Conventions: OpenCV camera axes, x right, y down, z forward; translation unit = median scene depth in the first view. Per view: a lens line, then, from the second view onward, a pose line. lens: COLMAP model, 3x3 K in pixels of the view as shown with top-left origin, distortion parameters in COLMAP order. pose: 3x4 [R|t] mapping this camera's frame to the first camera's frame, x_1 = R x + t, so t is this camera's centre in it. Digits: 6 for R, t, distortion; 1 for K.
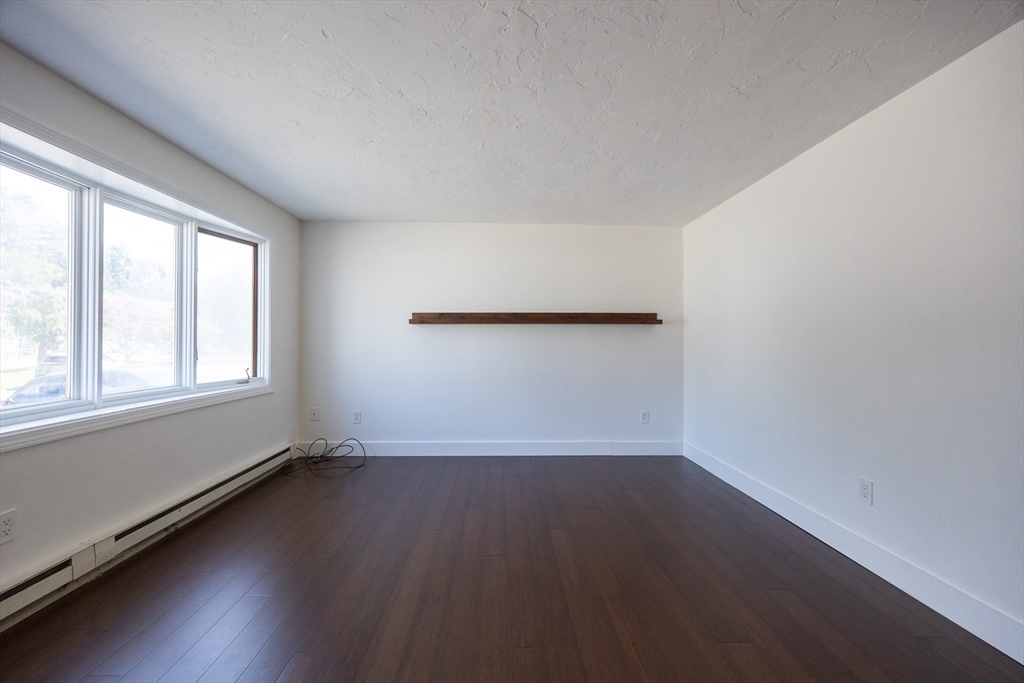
lens RADIAL K [[403.8, 0, 508.1], [0, 403.8, 335.2], [0, 0, 1]] dist [0.000172, 0.000110]
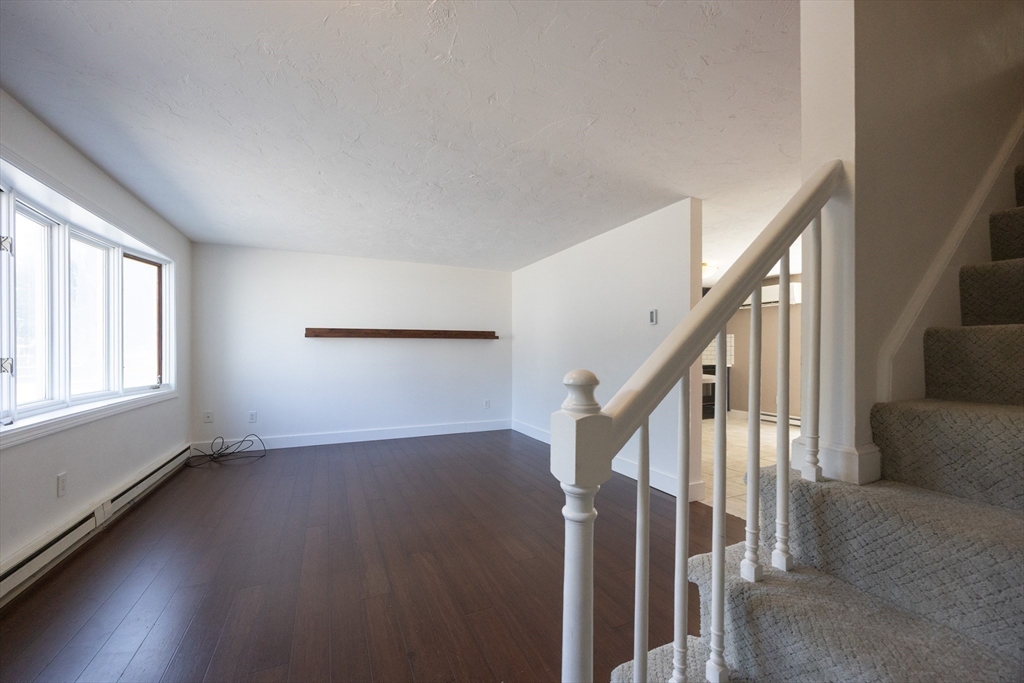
lens RADIAL K [[403.8, 0, 508.1], [0, 403.8, 335.2], [0, 0, 1]] dist [0.000172, 0.000110]
pose [[0.922858, 0.011481, 0.384970, -0.163404], [-0.000710, 0.999605, -0.028109, -0.000179], [-0.385140, 0.025668, 0.922501, -0.395532]]
